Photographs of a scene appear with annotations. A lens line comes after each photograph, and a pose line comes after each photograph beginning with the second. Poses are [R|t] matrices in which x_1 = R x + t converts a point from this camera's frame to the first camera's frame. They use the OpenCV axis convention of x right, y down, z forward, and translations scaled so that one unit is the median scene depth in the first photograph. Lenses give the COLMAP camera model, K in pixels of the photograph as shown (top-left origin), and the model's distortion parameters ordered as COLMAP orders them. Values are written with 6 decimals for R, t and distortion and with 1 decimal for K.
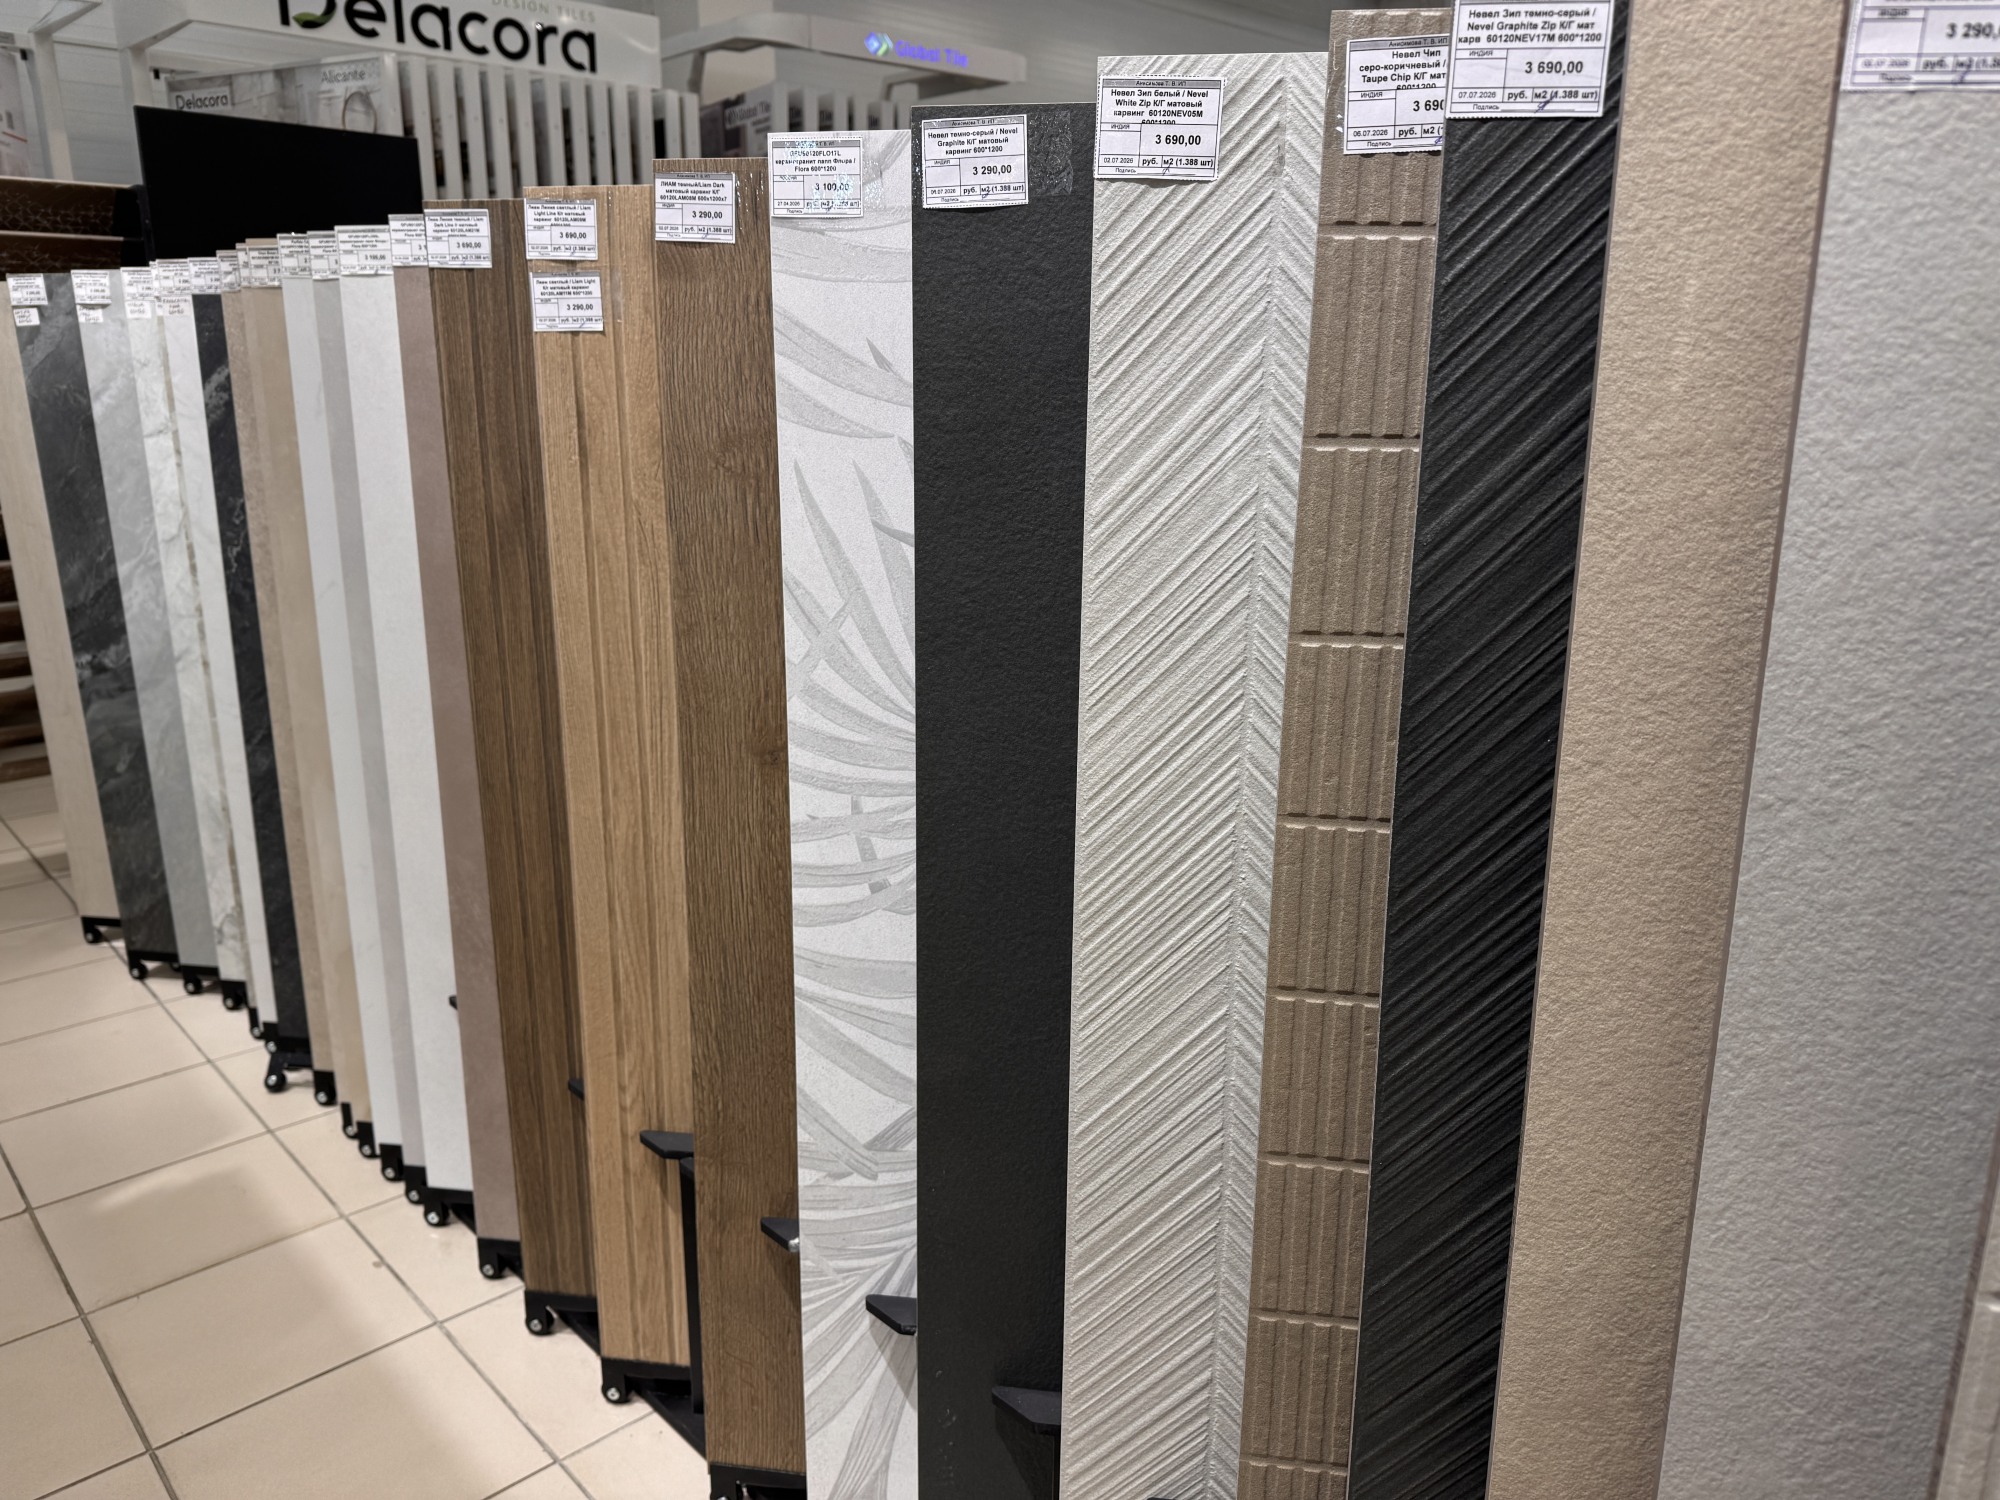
lens RADIAL K [[1423.5, 0, 998.6], [0, 1423.5, 742.3], [0, 0, 1]] dist [0.023211, -0.025763]
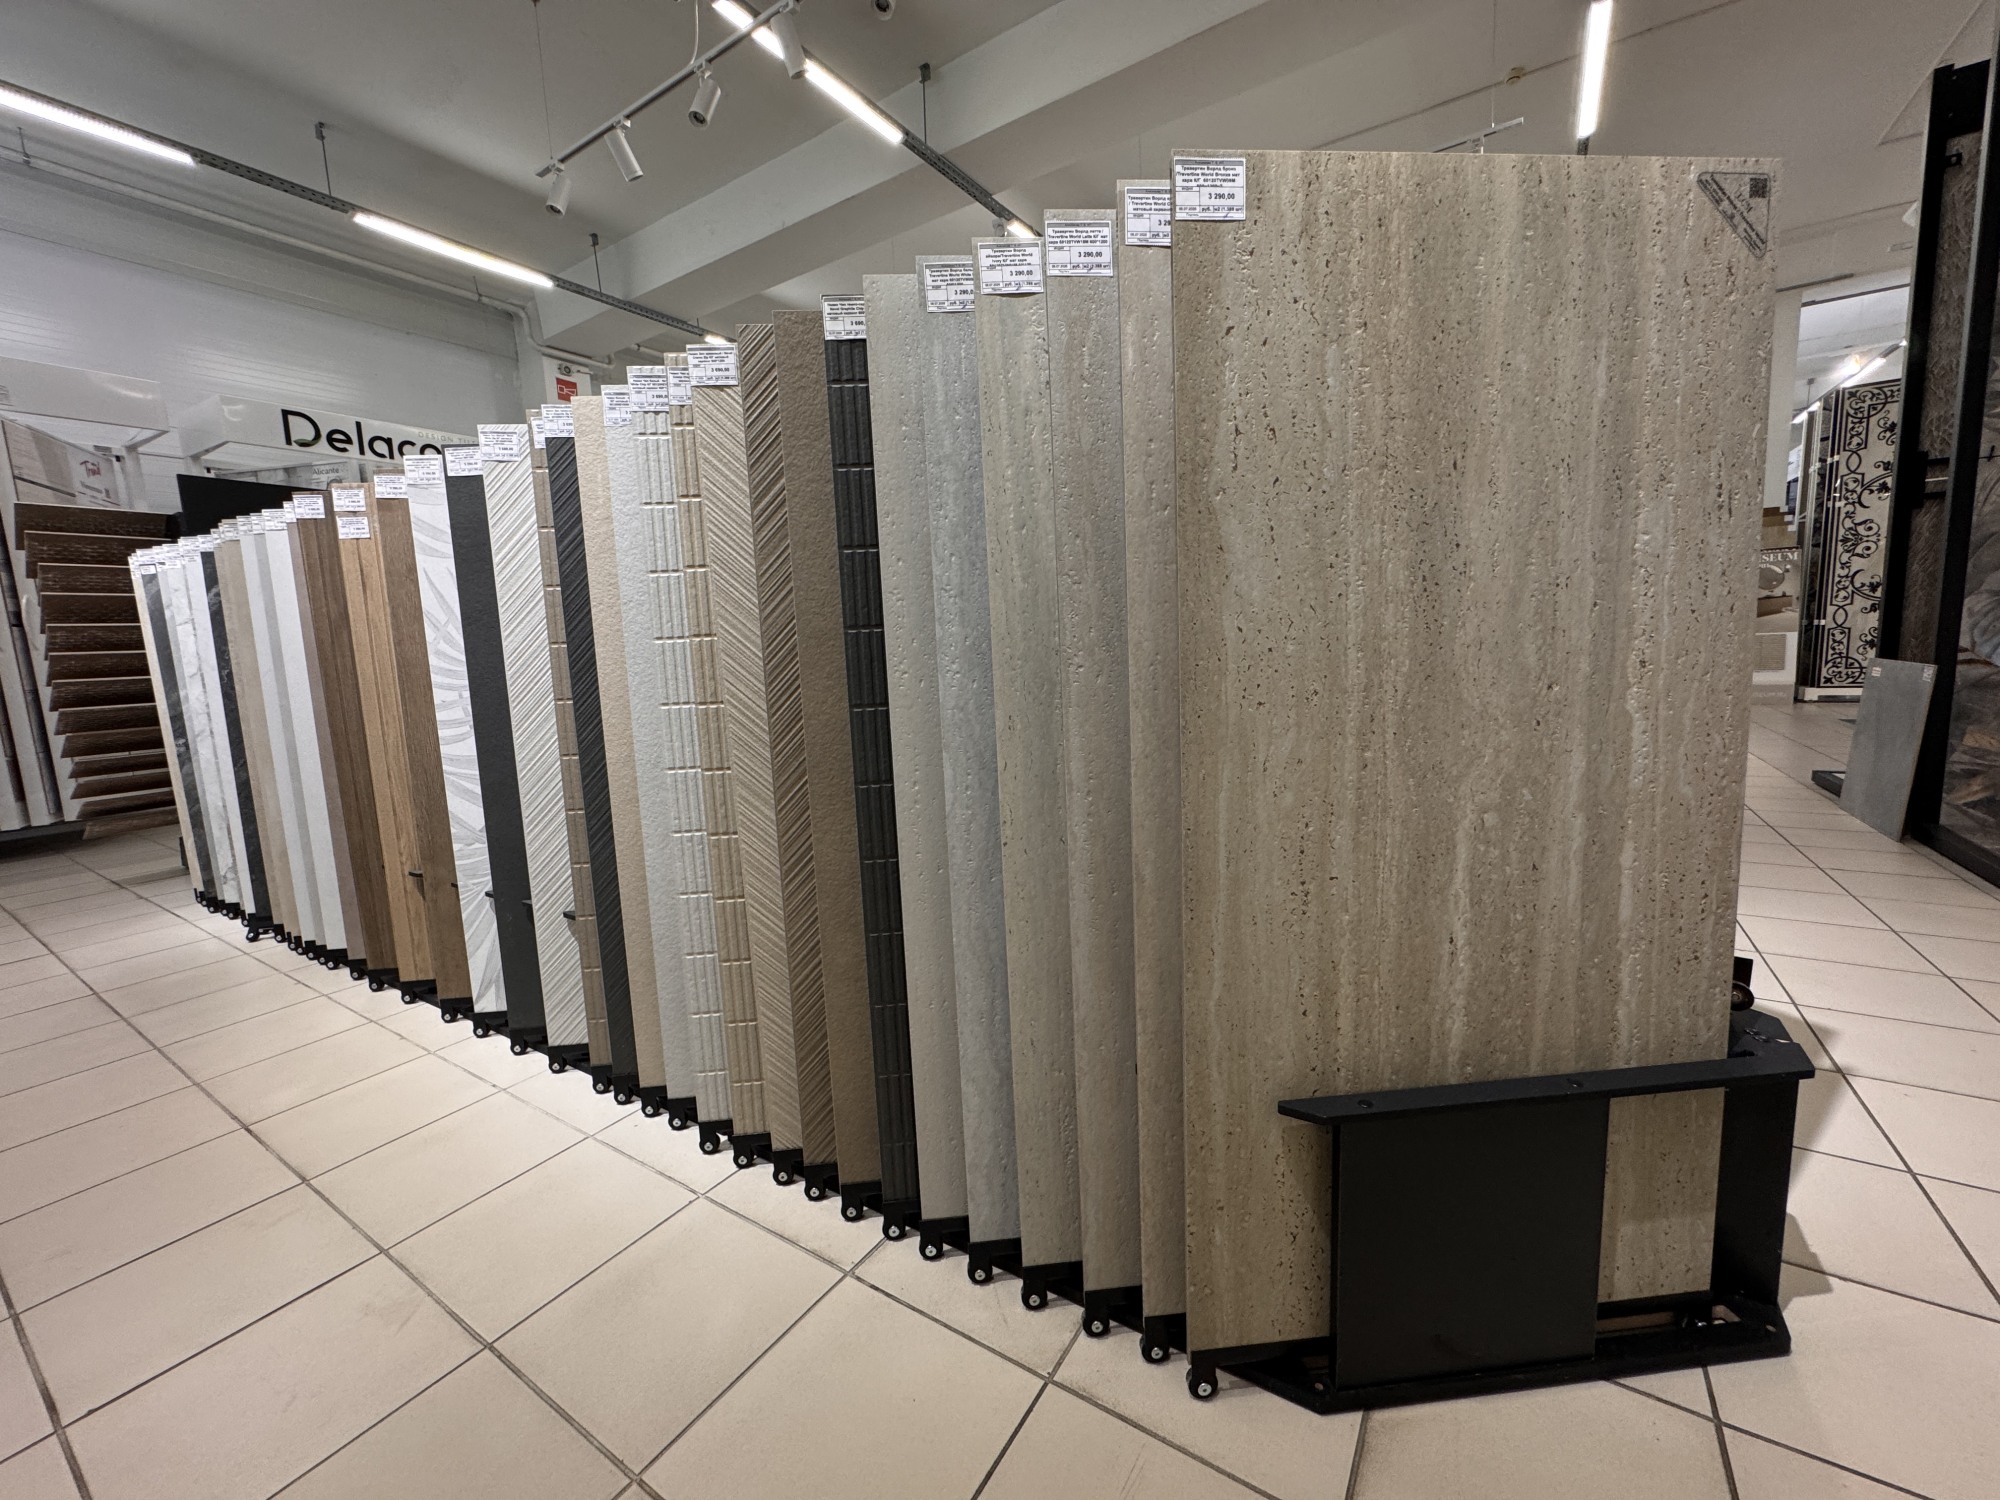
lens RADIAL K [[802.2, 0, 994.8], [0, 802.2, 744.3], [0, 0, 1]] dist [0.002563, 0.000476]
pose [[0.970979, -0.077003, 0.226428, 0.267104], [0.104634, 0.988108, -0.112666, 0.209020], [-0.215060, 0.133088, 0.967490, -0.342647]]
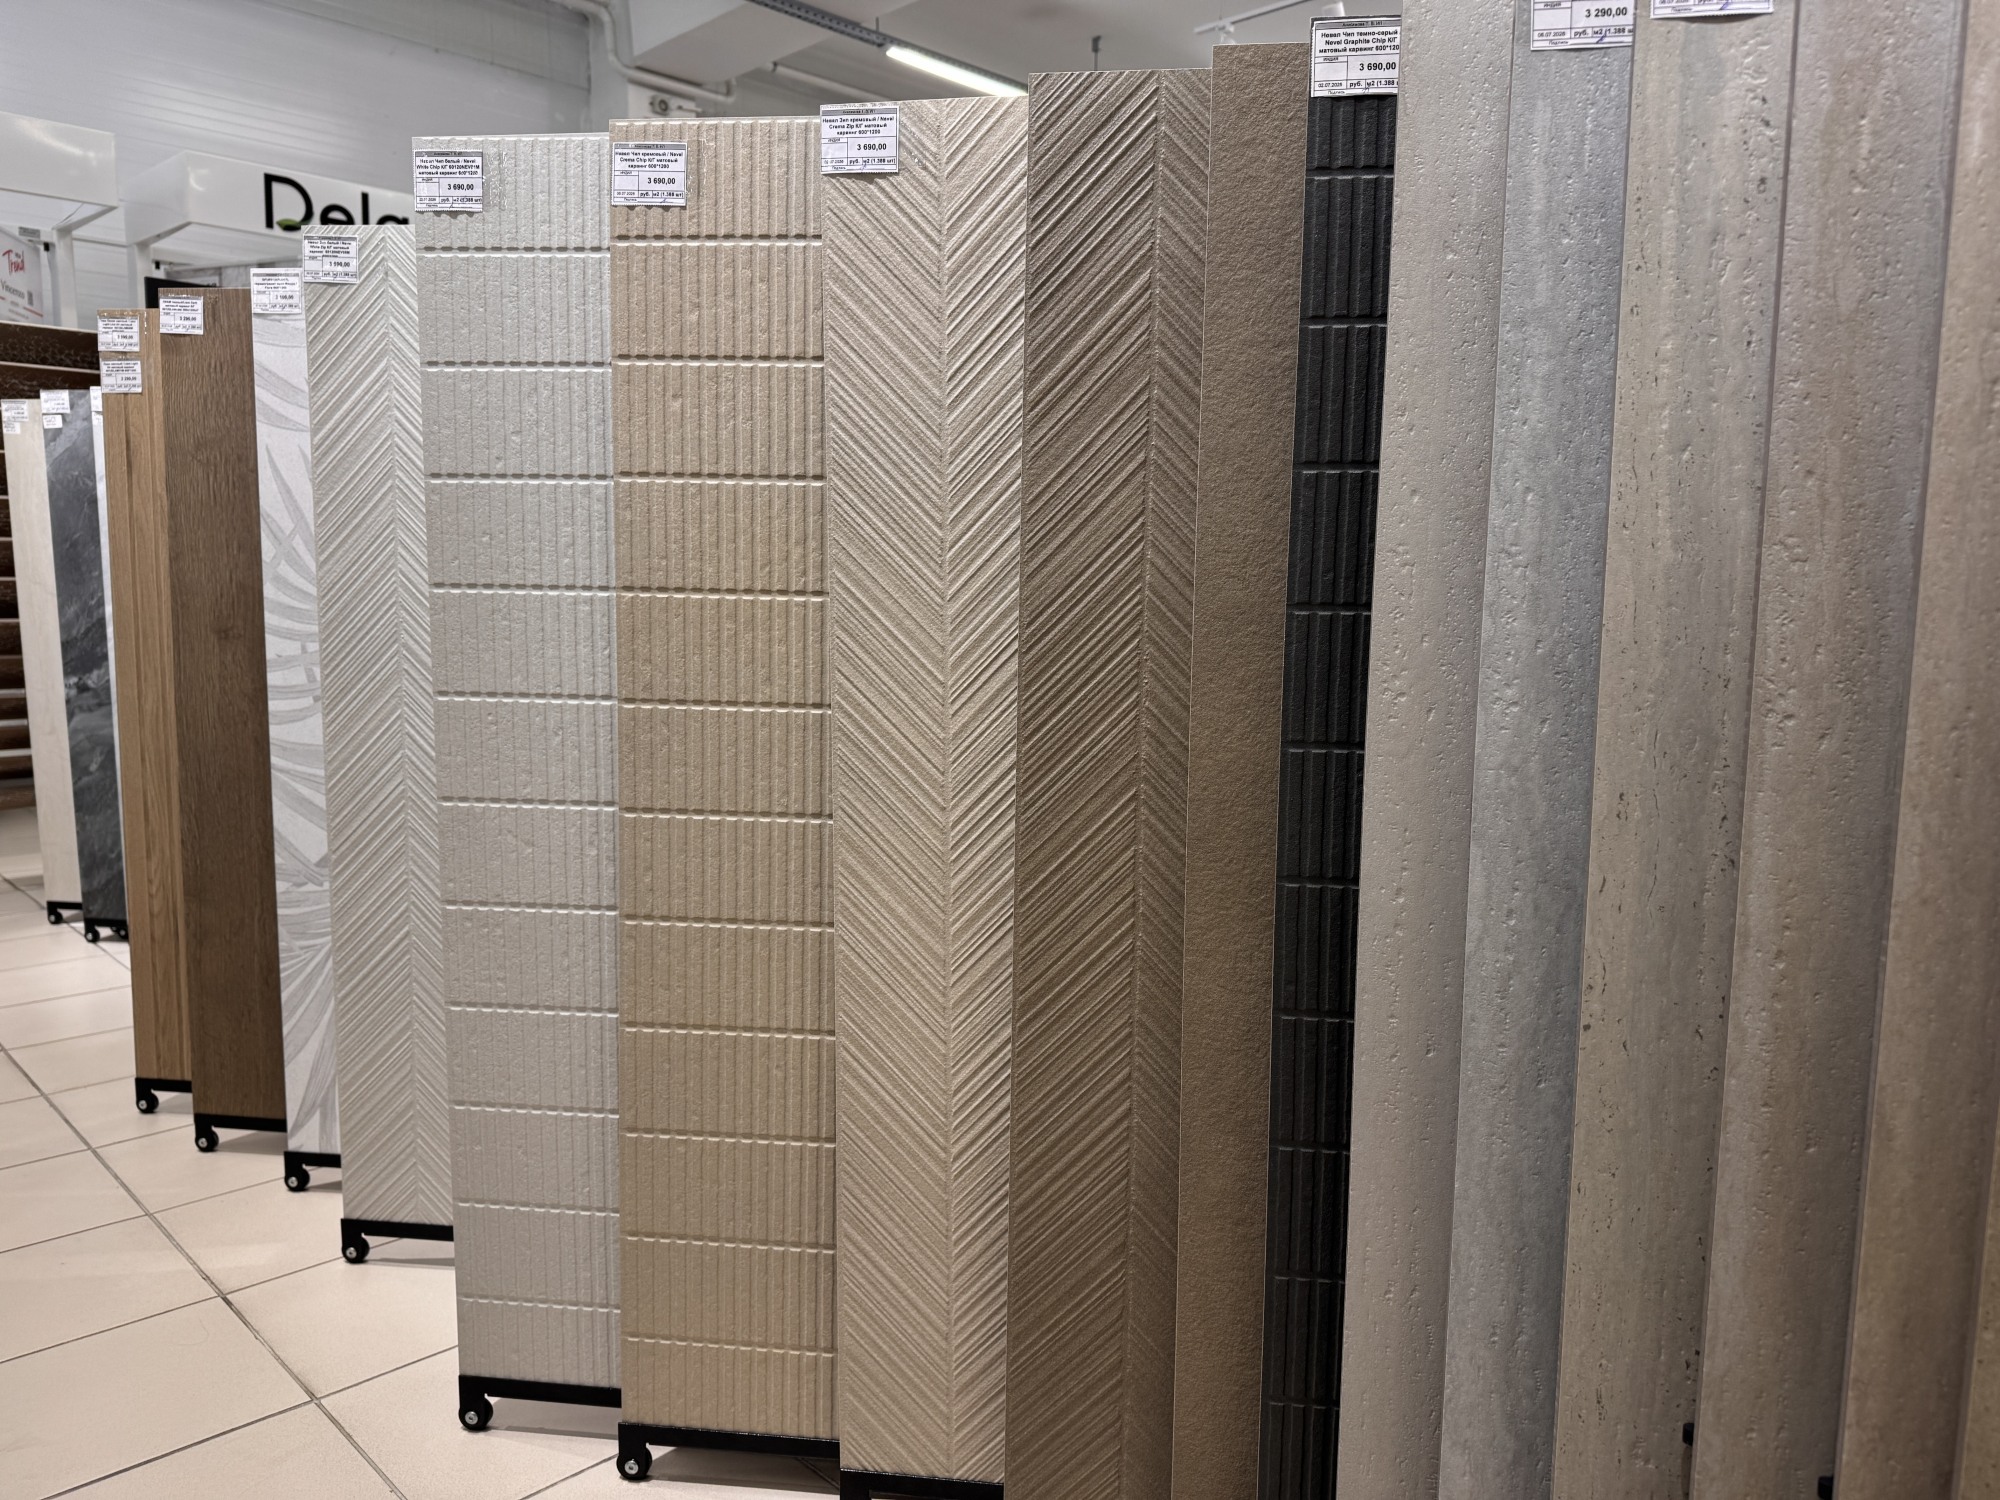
lens RADIAL K [[1423.5, 0, 1004.4], [0, 1423.5, 754.5], [0, 0, 1]] dist [0.023211, -0.025763]
pose [[0.999498, 0.007885, 0.030690, 0.183968], [-0.003927, 0.991903, -0.126940, 0.188877], [-0.031442, 0.126755, 0.991436, -0.336838]]
